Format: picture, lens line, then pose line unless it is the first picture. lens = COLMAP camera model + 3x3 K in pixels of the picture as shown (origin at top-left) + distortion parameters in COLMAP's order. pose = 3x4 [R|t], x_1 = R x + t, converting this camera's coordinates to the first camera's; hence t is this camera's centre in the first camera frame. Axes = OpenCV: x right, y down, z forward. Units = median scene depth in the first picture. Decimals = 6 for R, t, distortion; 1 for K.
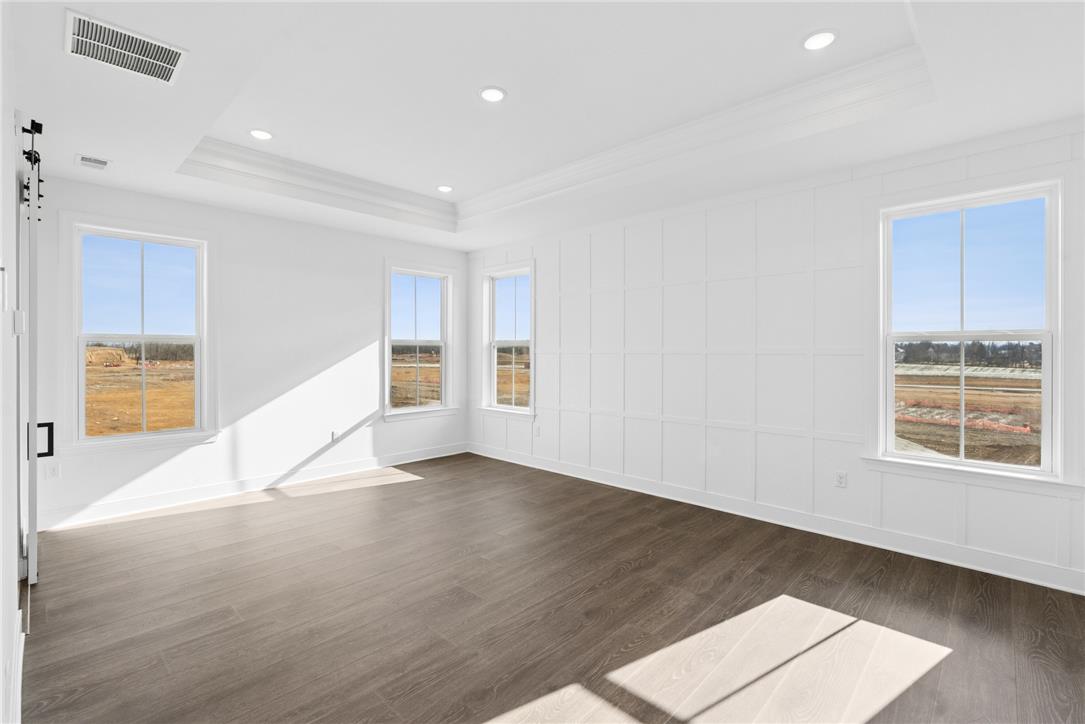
lens RADIAL K [[481.5, 0, 542.5], [0, 481.5, 362.0], [0, 0, 1]] dist [-0.001752, -0.000268]
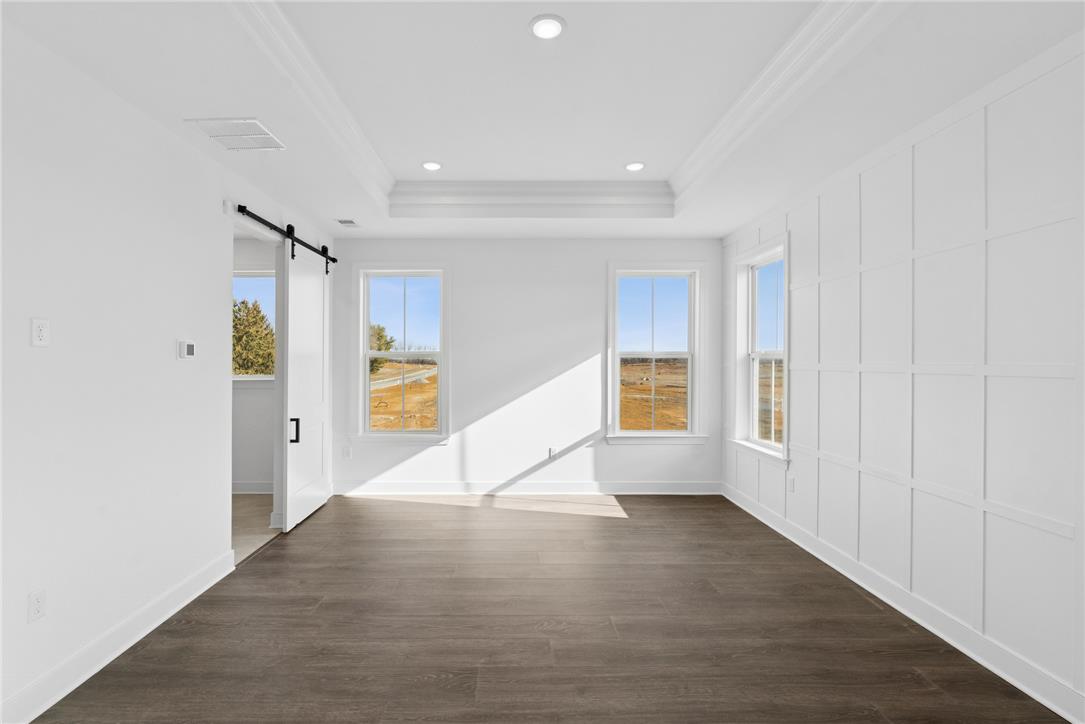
lens RADIAL K [[499.4, 0, 514.5], [0, 499.4, 366.0], [0, 0, 1]] dist [0.000630, 0.000045]
pose [[0.693181, 0.006273, -0.720736, 0.255850], [-0.015420, 0.999862, -0.006129, -0.014372], [0.720598, 0.015362, 0.693183, 0.263097]]
